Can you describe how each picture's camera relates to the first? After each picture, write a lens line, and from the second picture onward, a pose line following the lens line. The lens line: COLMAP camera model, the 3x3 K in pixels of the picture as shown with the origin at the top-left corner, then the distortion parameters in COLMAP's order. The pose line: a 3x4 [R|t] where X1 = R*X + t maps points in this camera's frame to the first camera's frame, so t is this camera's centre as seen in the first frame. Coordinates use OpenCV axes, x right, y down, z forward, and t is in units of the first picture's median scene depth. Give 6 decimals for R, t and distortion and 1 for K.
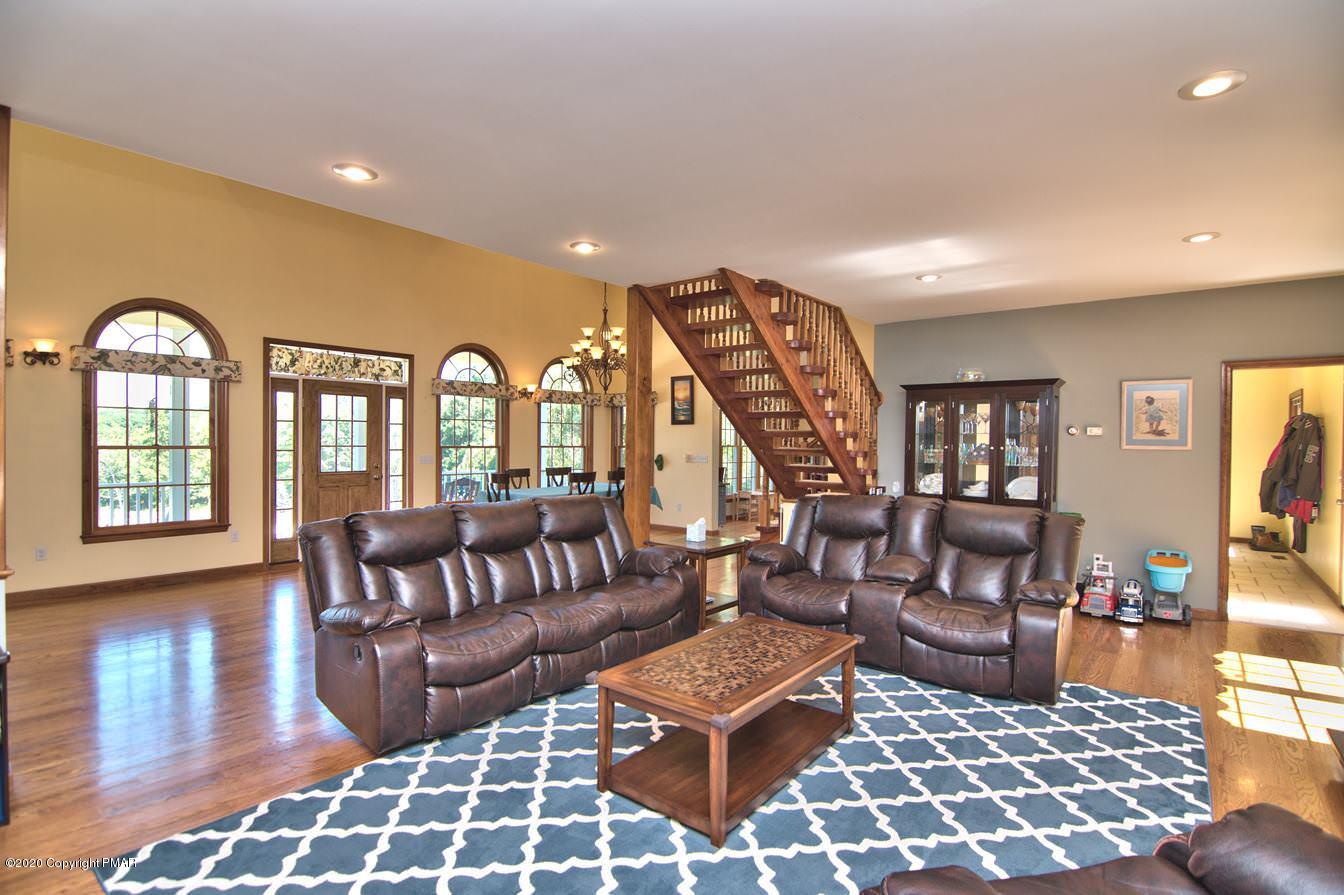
lens RADIAL K [[643.5, 0, 672.0], [0, 643.5, 447.5], [0, 0, 1]] dist [-0.002989, -0.000442]
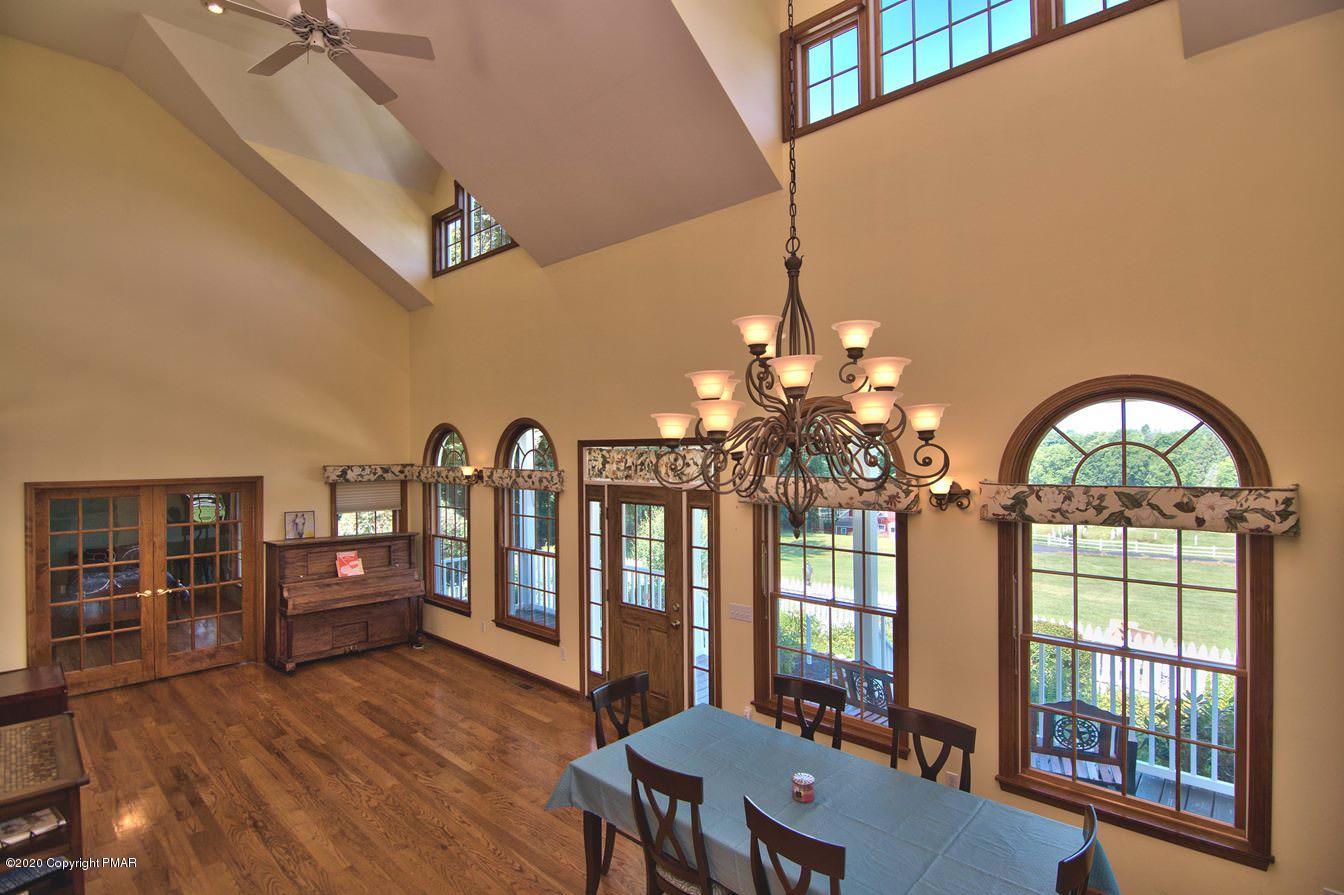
lens RADIAL K [[643.5, 0, 672.0], [0, 643.5, 447.5], [0, 0, 1]] dist [-0.002989, -0.000442]
pose [[-0.072847, -0.012240, -0.997268, 0.243454], [-0.000196, 0.999925, -0.012258, -0.145433], [0.997343, -0.000697, -0.072844, 1.148791]]
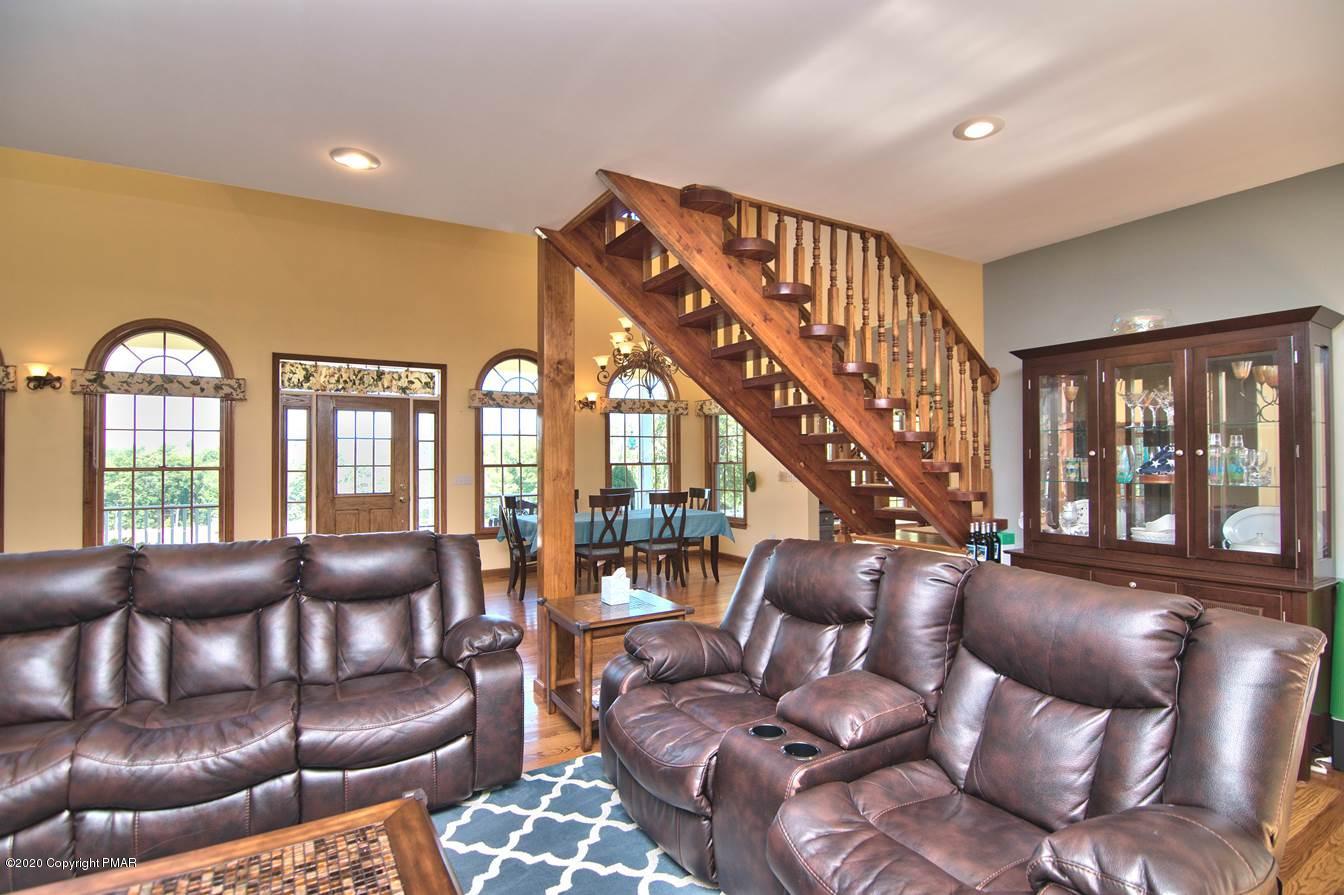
lens RADIAL K [[643.5, 0, 672.0], [0, 643.5, 447.5], [0, 0, 1]] dist [-0.002989, -0.000442]
pose [[0.940315, -0.023012, -0.339527, 0.233110], [0.012772, 0.999395, -0.032363, 0.007282], [0.340066, 0.026095, 0.940040, 0.296239]]
